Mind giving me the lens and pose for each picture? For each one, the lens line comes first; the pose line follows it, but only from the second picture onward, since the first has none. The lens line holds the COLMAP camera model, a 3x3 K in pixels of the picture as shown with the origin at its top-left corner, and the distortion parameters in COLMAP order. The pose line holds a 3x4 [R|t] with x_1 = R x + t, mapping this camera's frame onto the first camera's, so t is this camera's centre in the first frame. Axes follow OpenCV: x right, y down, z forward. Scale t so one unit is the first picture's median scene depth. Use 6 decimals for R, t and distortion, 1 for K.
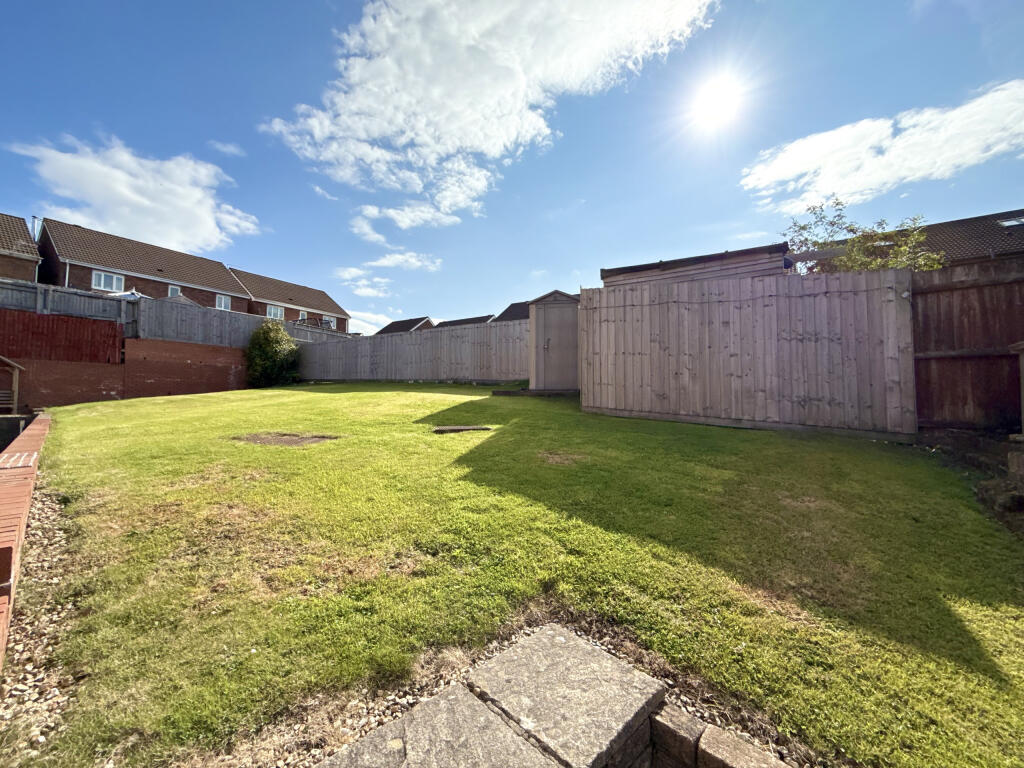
lens RADIAL K [[407.5, 0, 510.9], [0, 407.5, 379.4], [0, 0, 1]] dist [0.002728, 0.001178]
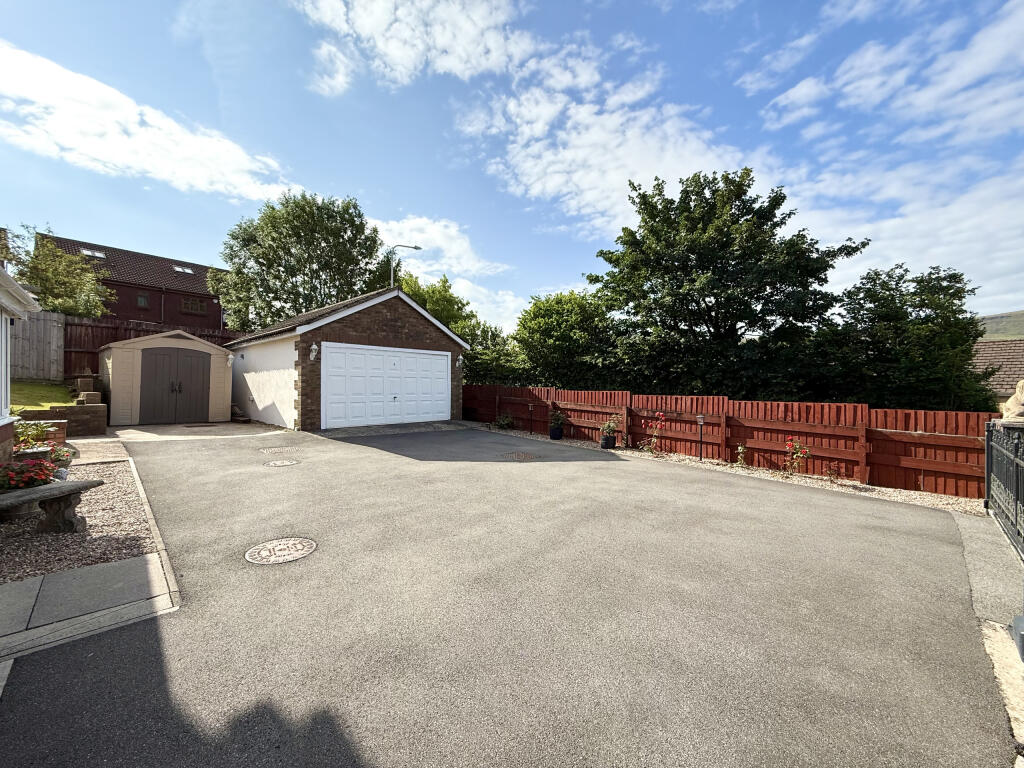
lens RADIAL K [[407.5, 0, 509.1], [0, 407.5, 381.5], [0, 0, 1]] dist [0.002728, 0.001178]
pose [[0.072479, 0.003221, 0.997365, -1.321700], [-0.052389, 0.998627, 0.000582, -0.007743], [-0.995993, -0.052294, 0.072548, -1.908882]]
